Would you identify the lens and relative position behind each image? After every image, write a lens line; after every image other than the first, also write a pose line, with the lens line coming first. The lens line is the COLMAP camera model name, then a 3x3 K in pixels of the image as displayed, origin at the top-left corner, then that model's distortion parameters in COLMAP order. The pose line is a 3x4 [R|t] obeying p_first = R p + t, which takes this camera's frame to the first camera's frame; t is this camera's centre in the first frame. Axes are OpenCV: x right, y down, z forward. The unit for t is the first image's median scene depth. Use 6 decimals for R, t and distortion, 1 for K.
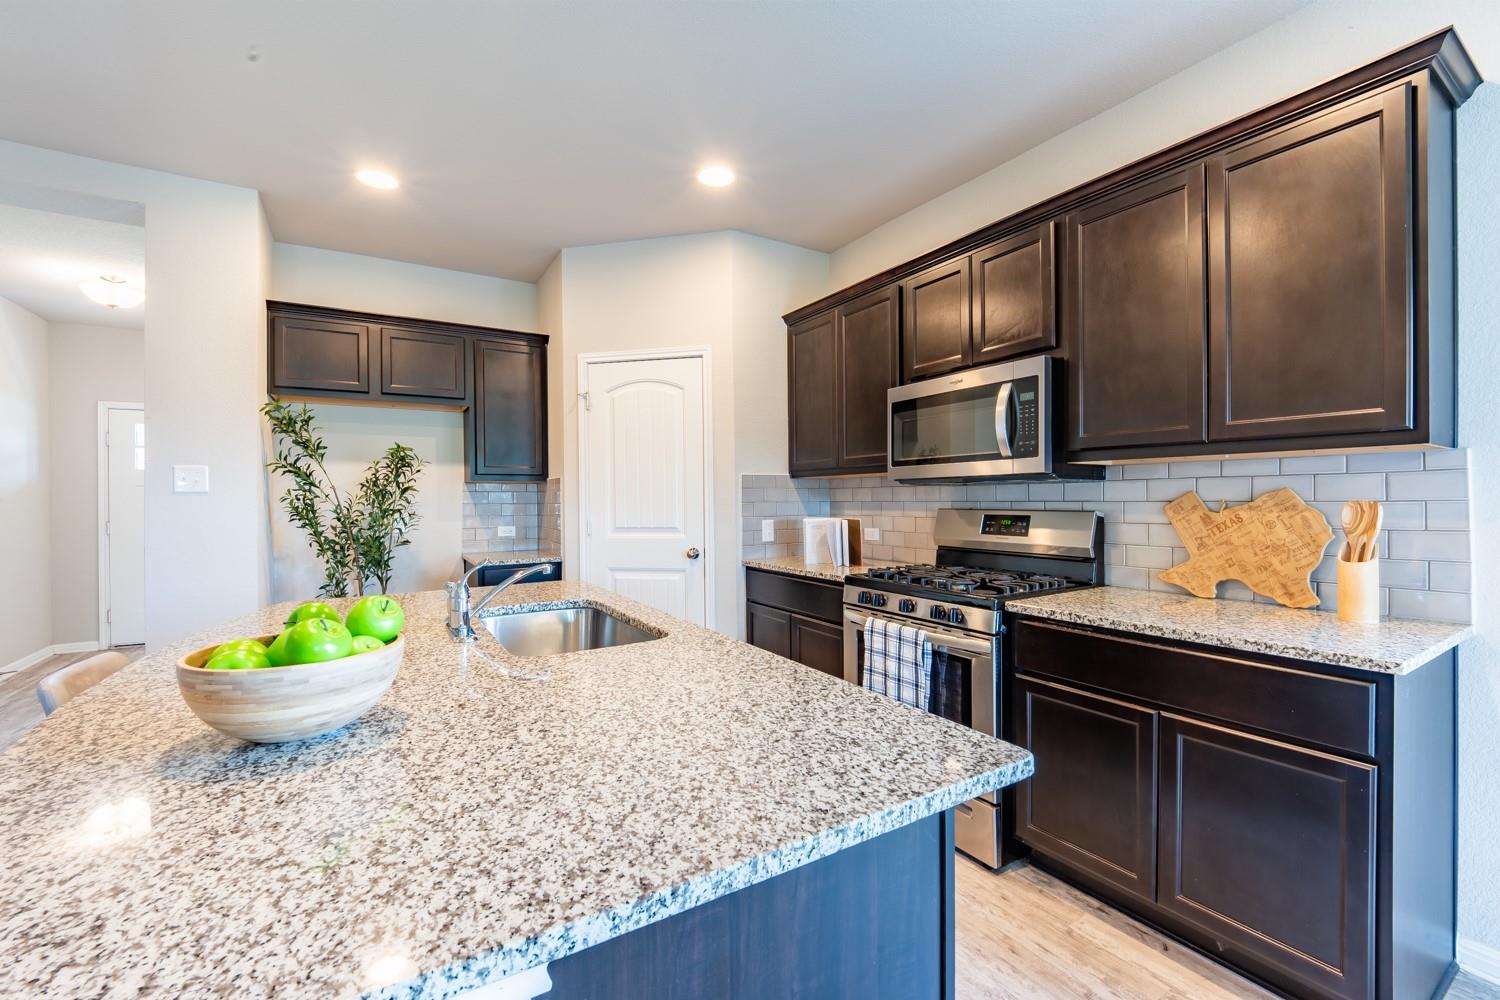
lens RADIAL K [[614.2, 0, 744.9], [0, 614.2, 499.7], [0, 0, 1]] dist [0.001329, -0.007572]
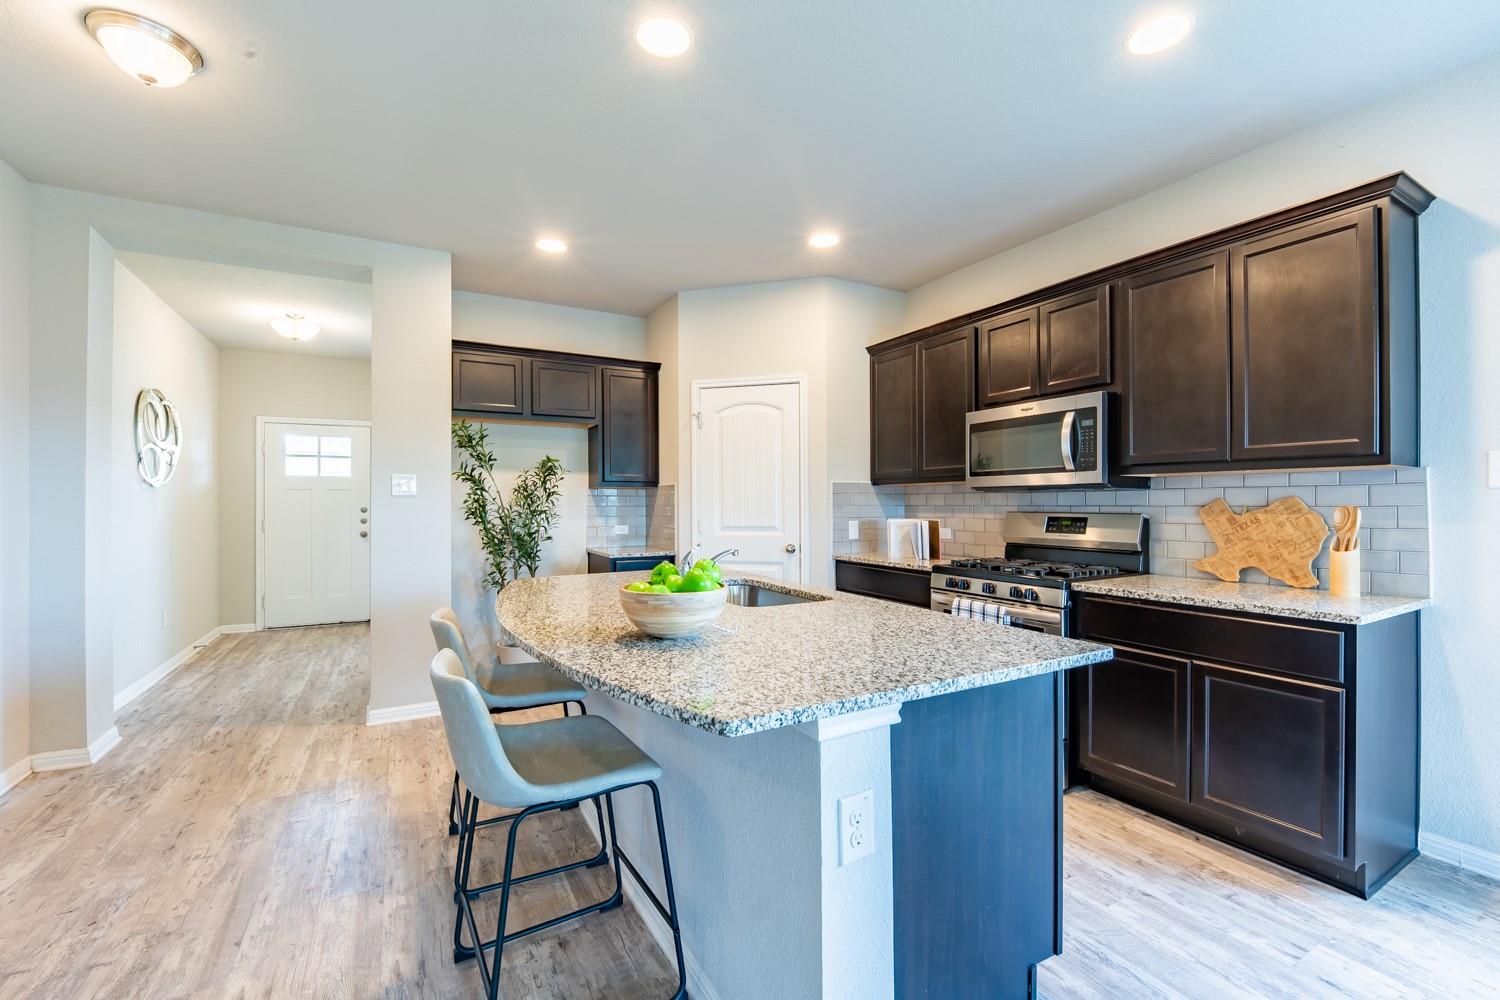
lens RADIAL K [[616.5, 0, 745.0], [0, 616.5, 500.5], [0, 0, 1]] dist [0.007063, -0.014264]
pose [[0.998959, 0.004498, -0.045403, -0.172408], [-0.004792, 0.999968, -0.006367, 0.003294], [0.045373, 0.006578, 0.998948, -0.279081]]
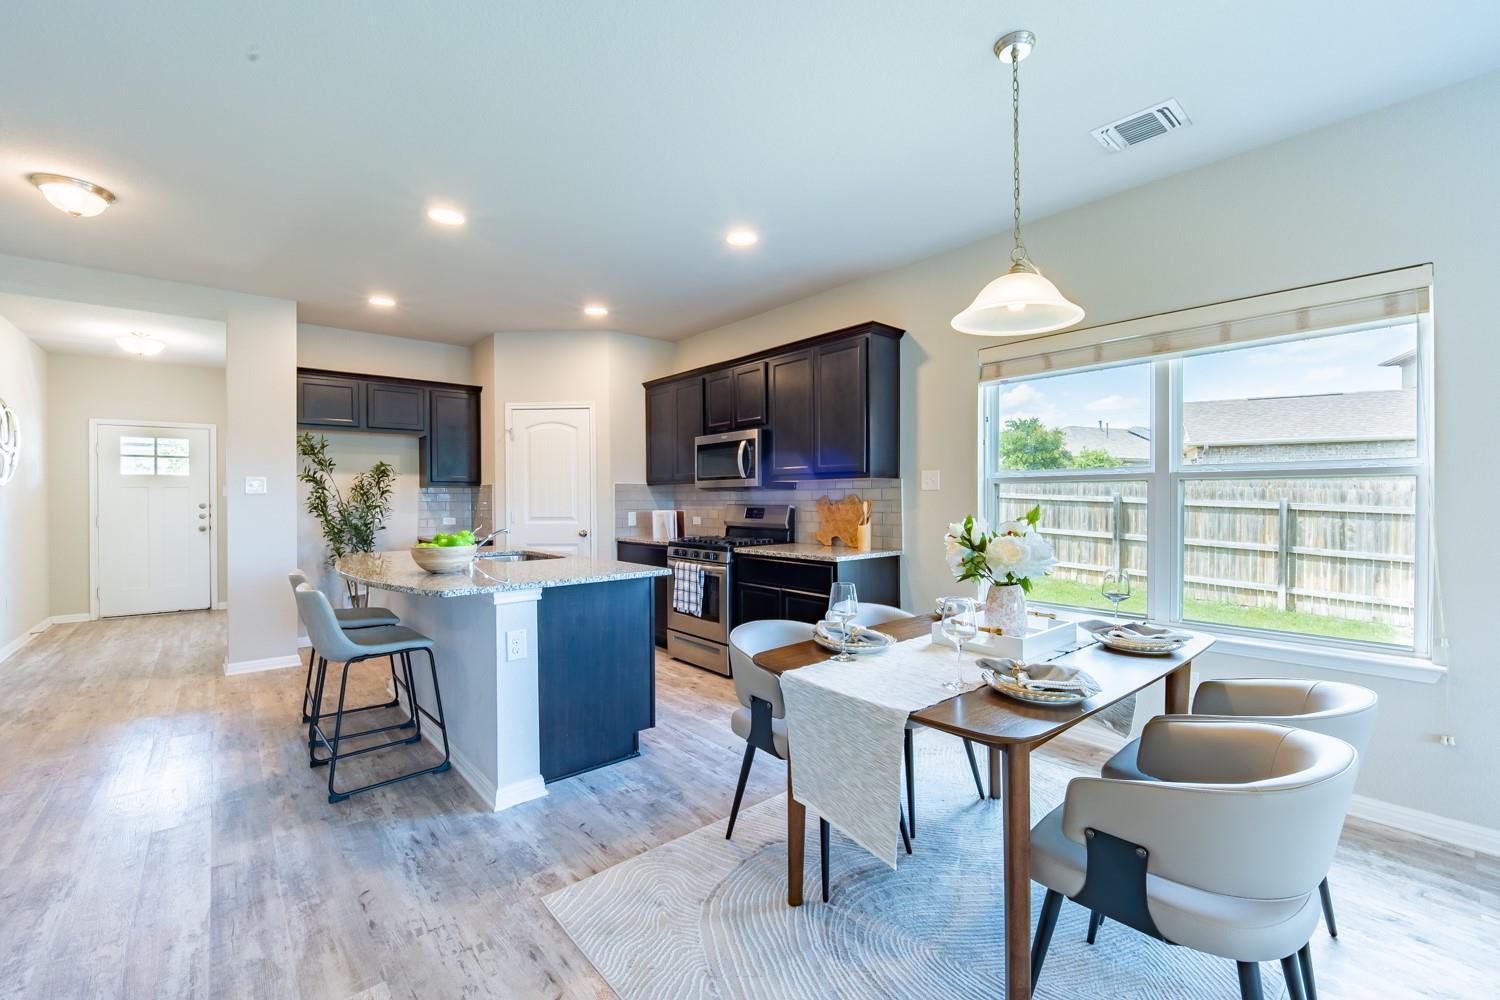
lens RADIAL K [[612.4, 0, 750.0], [0, 612.4, 500.0], [0, 0, 1]] dist [-0.021269, -0.000289]
pose [[0.985831, 0.001944, 0.167733, 0.107405], [-0.001764, 0.999998, -0.001222, 0.004674], [-0.167735, 0.000908, 0.985832, -0.879244]]
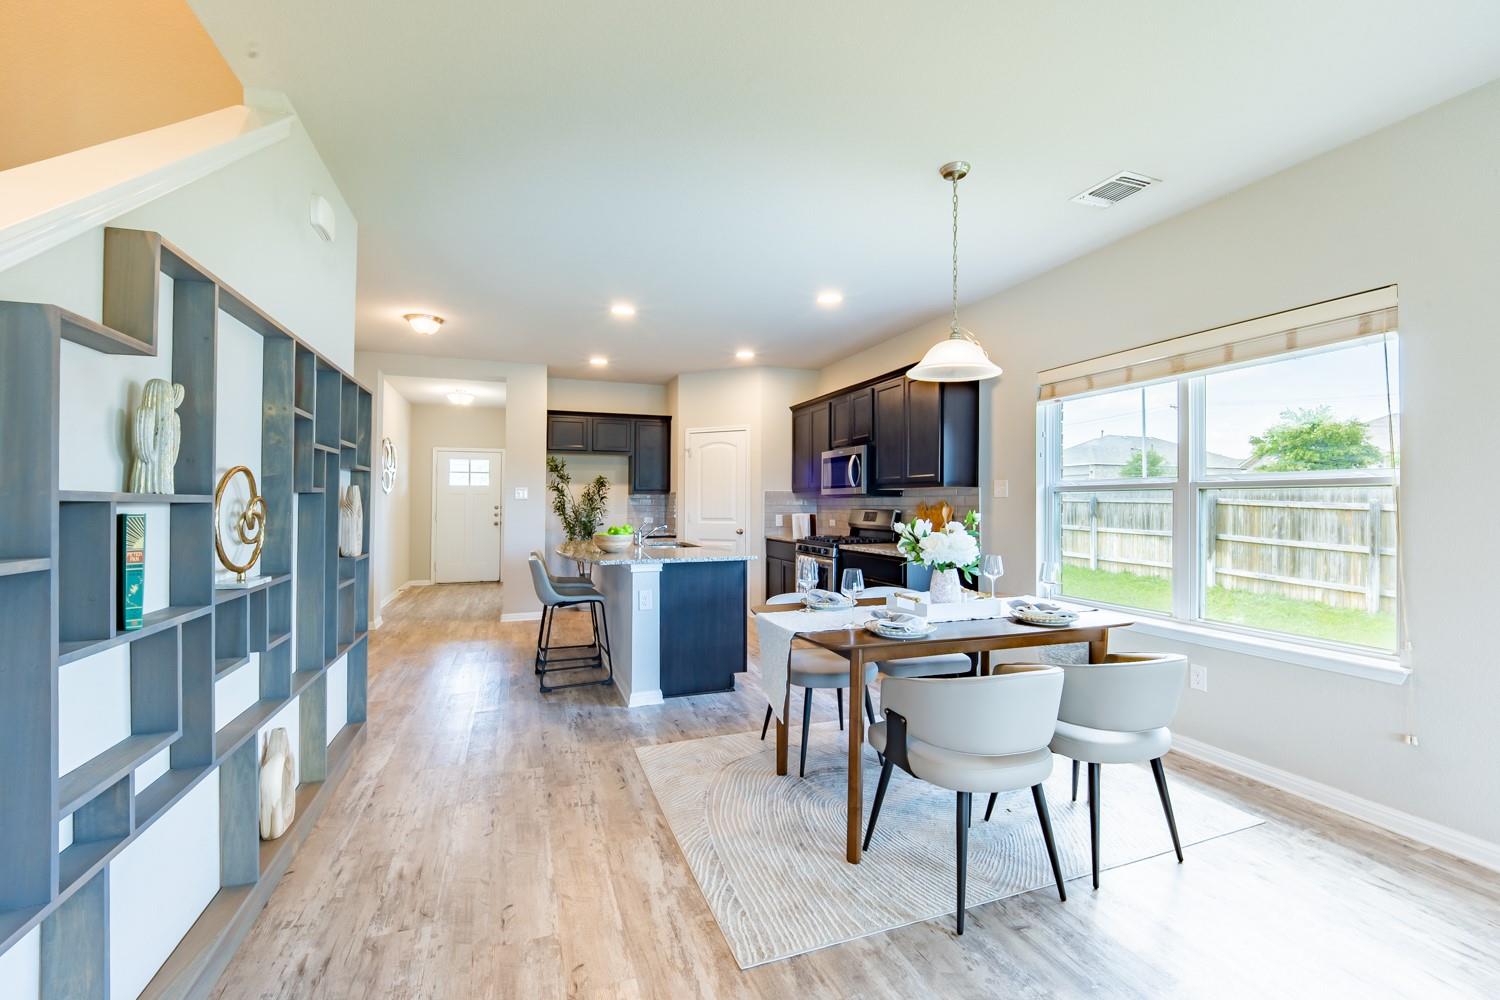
lens RADIAL K [[606.8, 0, 753.5], [0, 606.8, 483.2], [0, 0, 1]] dist [0.001592, -0.013566]
pose [[0.982926, 0.001052, -0.183996, 0.446553], [-0.007705, 0.999342, -0.035449, 0.003128], [0.183837, 0.036262, 0.982288, -1.283786]]
